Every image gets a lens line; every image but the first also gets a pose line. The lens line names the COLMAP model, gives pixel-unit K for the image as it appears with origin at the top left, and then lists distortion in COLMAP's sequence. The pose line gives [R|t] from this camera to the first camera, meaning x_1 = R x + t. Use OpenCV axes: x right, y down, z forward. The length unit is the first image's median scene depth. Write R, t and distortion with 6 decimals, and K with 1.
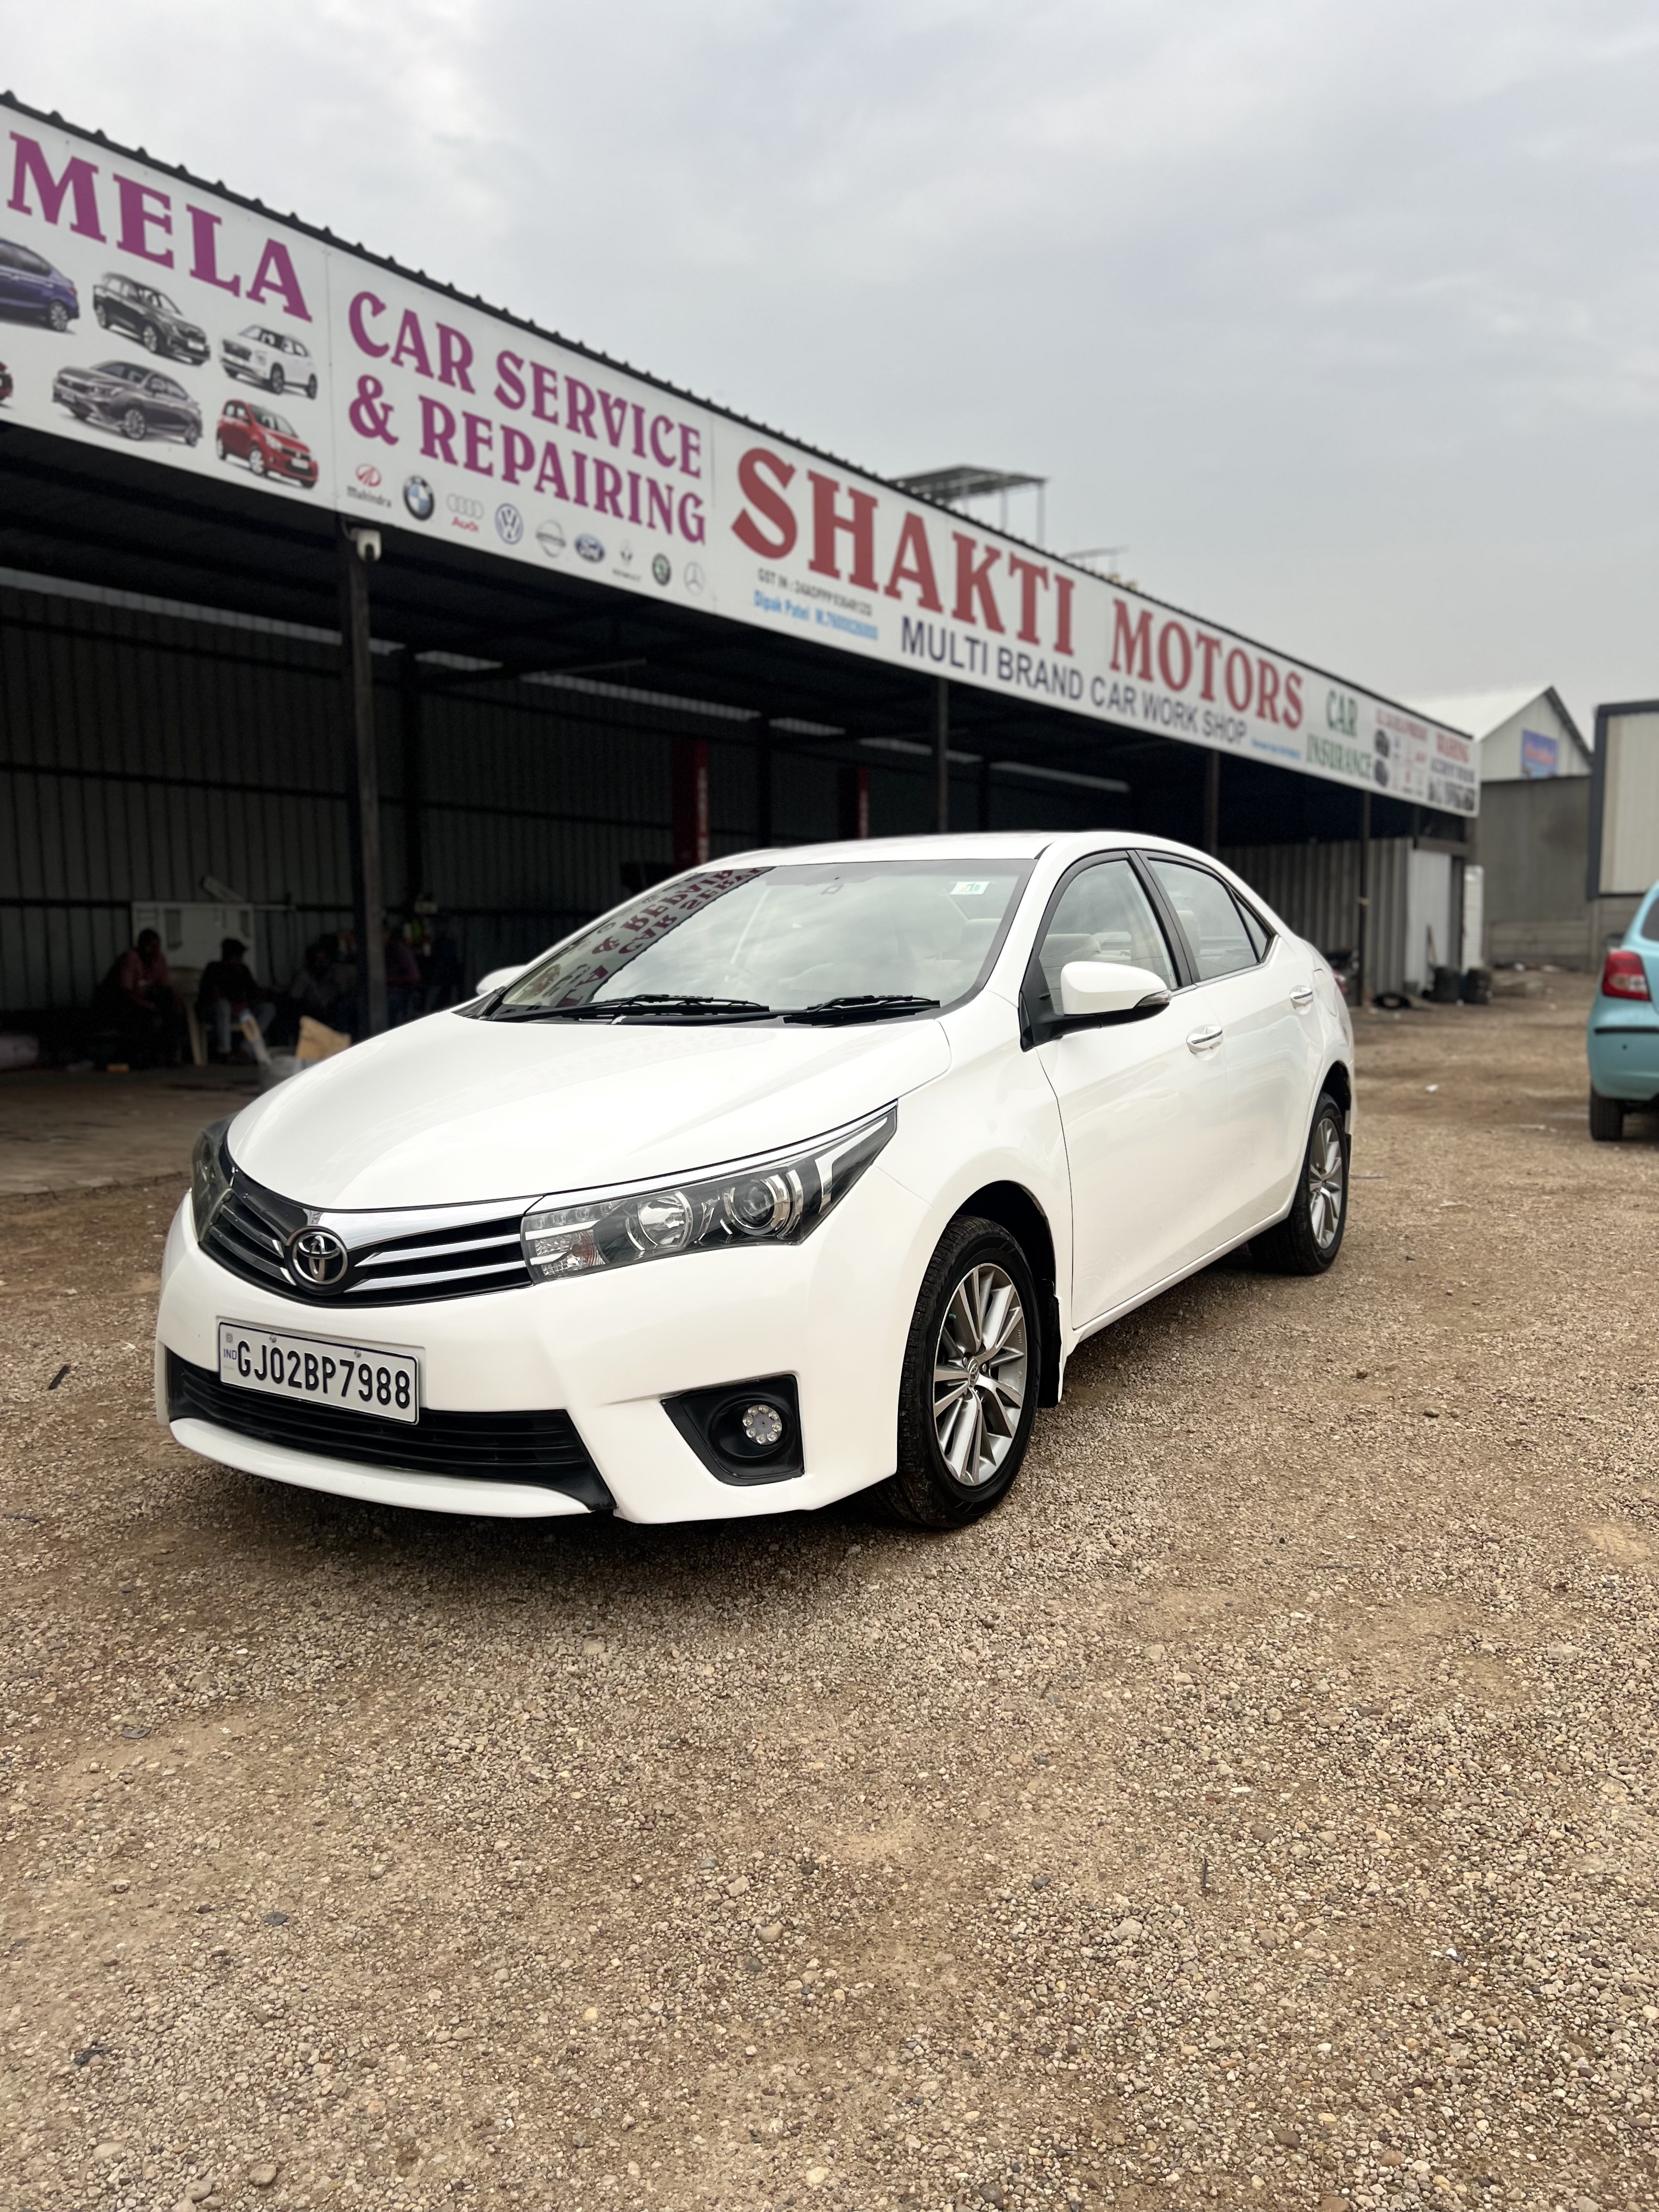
lens RADIAL K [[1641.6, 0, 829.5], [0, 1641.6, 1106.0], [0, 0, 1]] dist [0.037338, -0.039941]
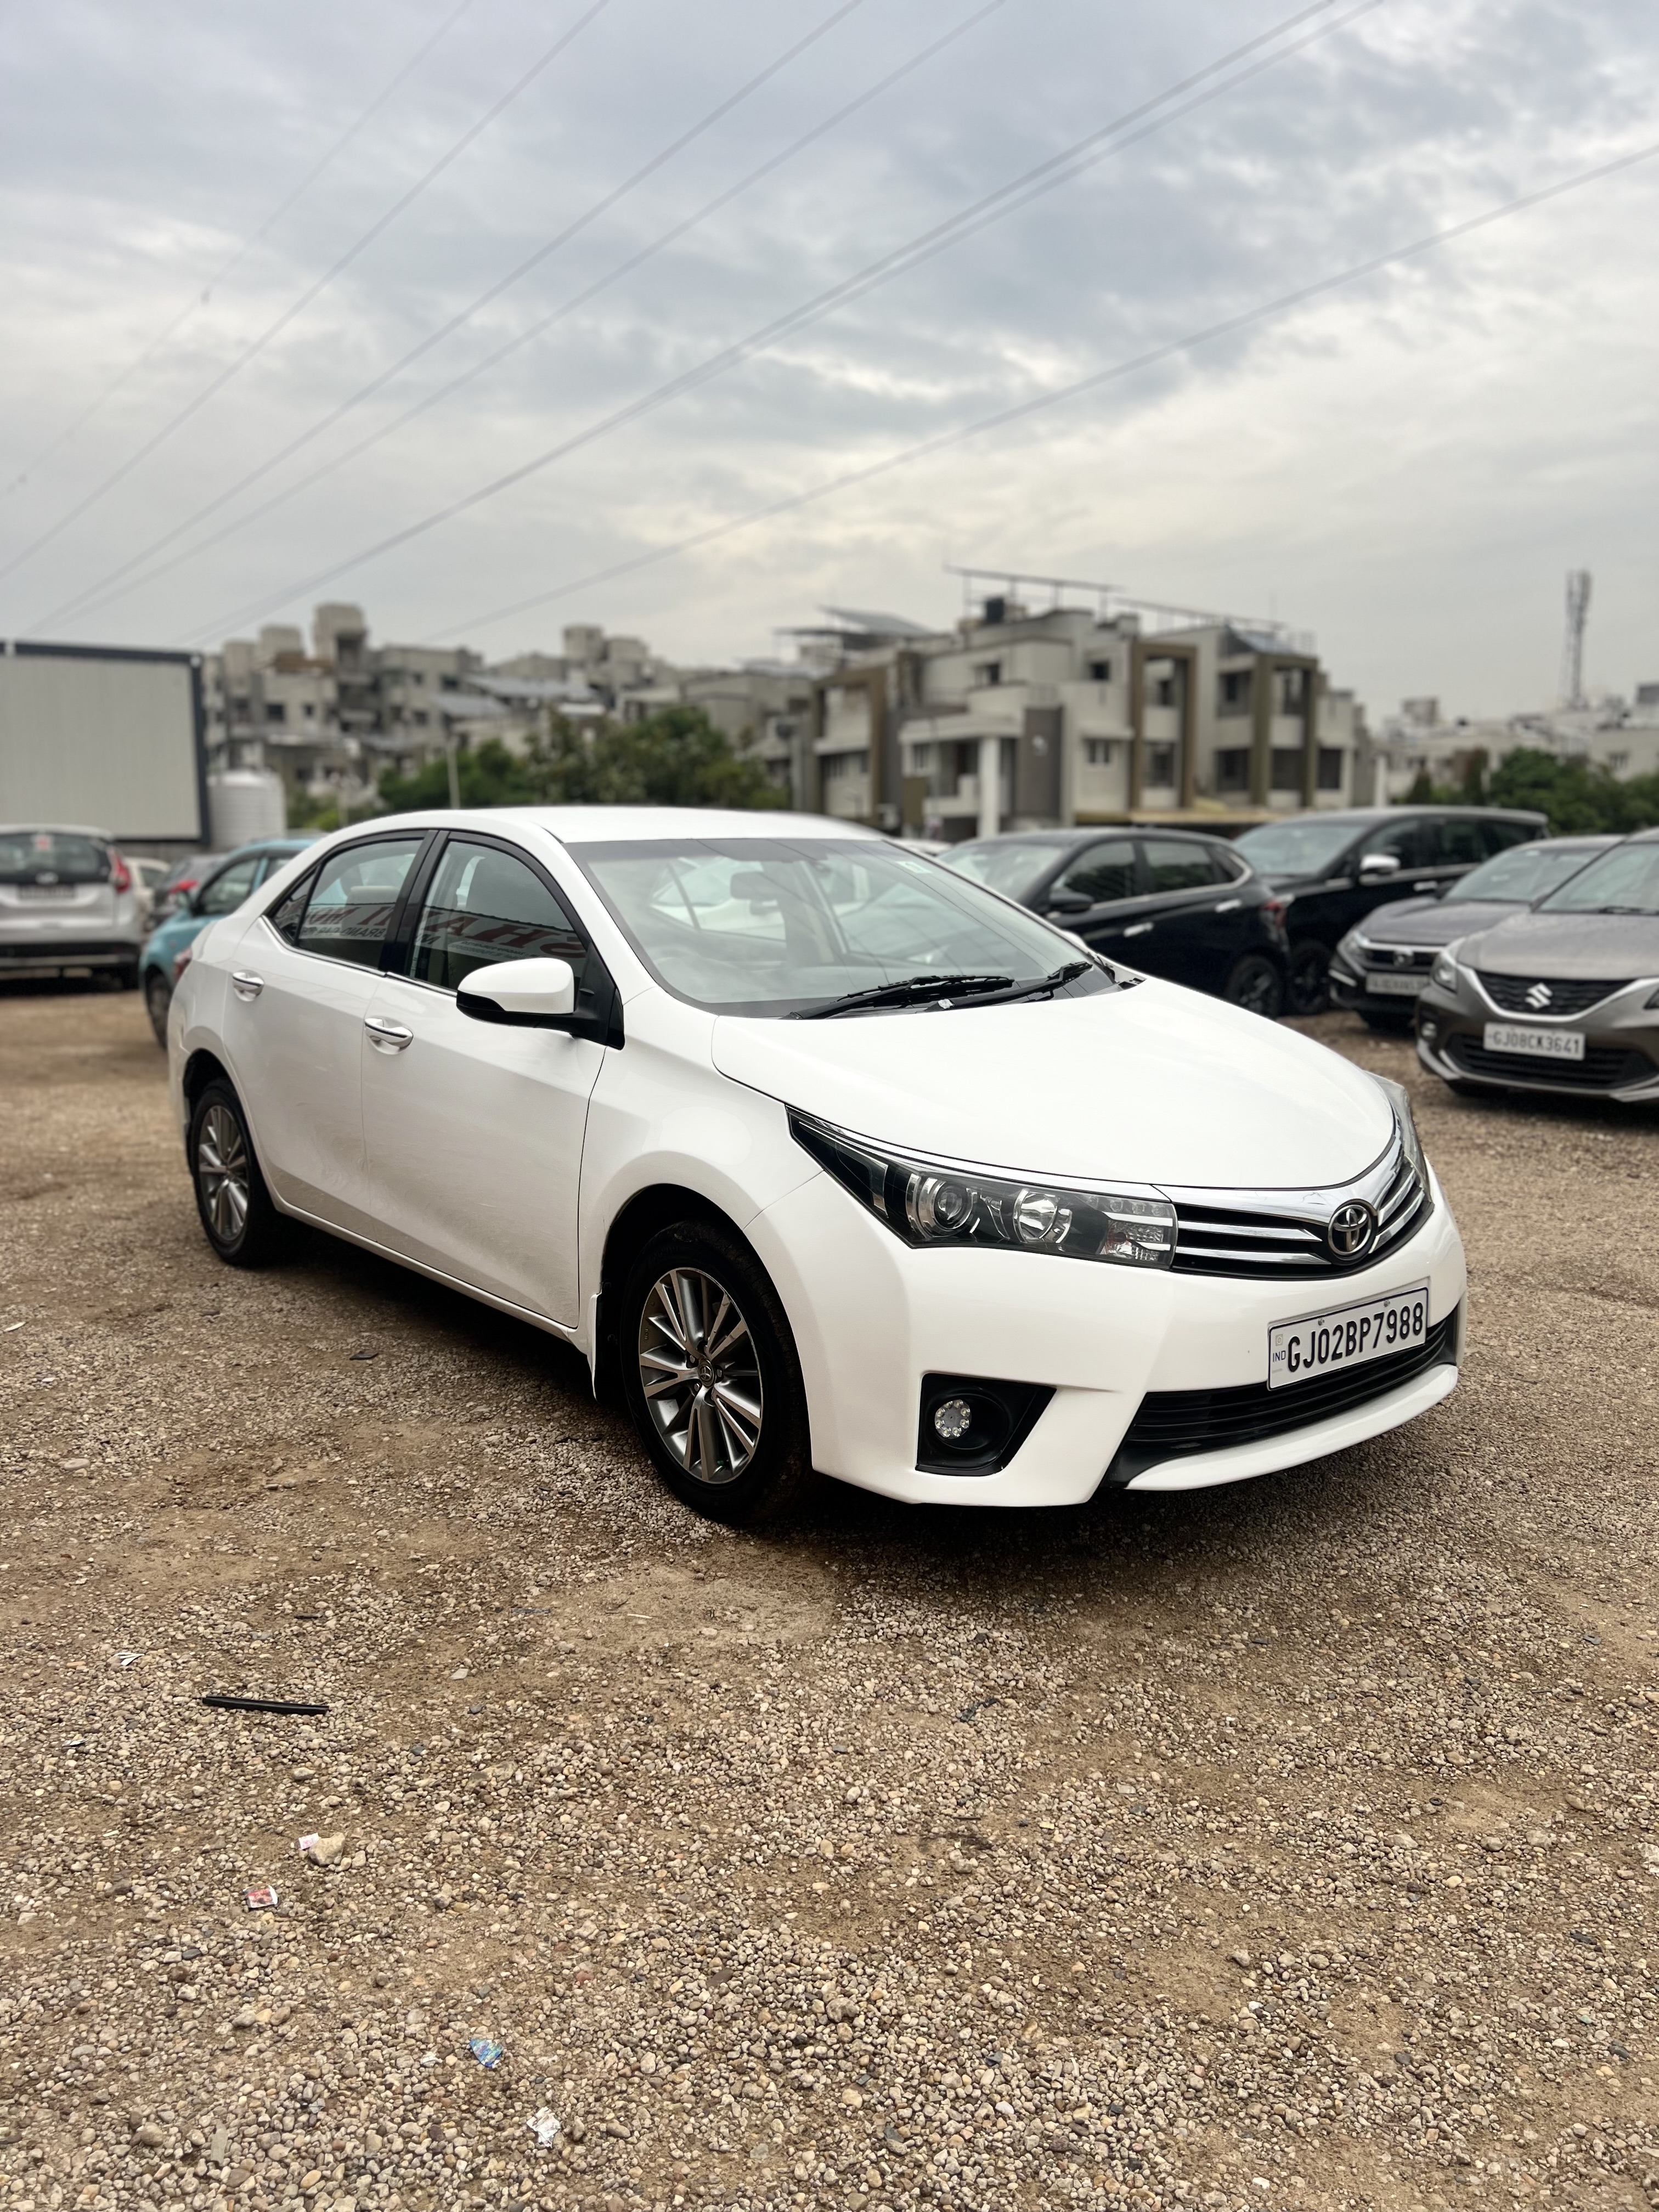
lens RADIAL K [[1641.6, 0, 829.5], [0, 1641.6, 1106.0], [0, 0, 1]] dist [0.037338, -0.039941]
pose [[0.363478, -0.131703, 0.922246, -0.464626], [0.102074, 0.989627, 0.101096, -0.042598], [-0.925994, 0.057391, 0.373151, 0.301894]]
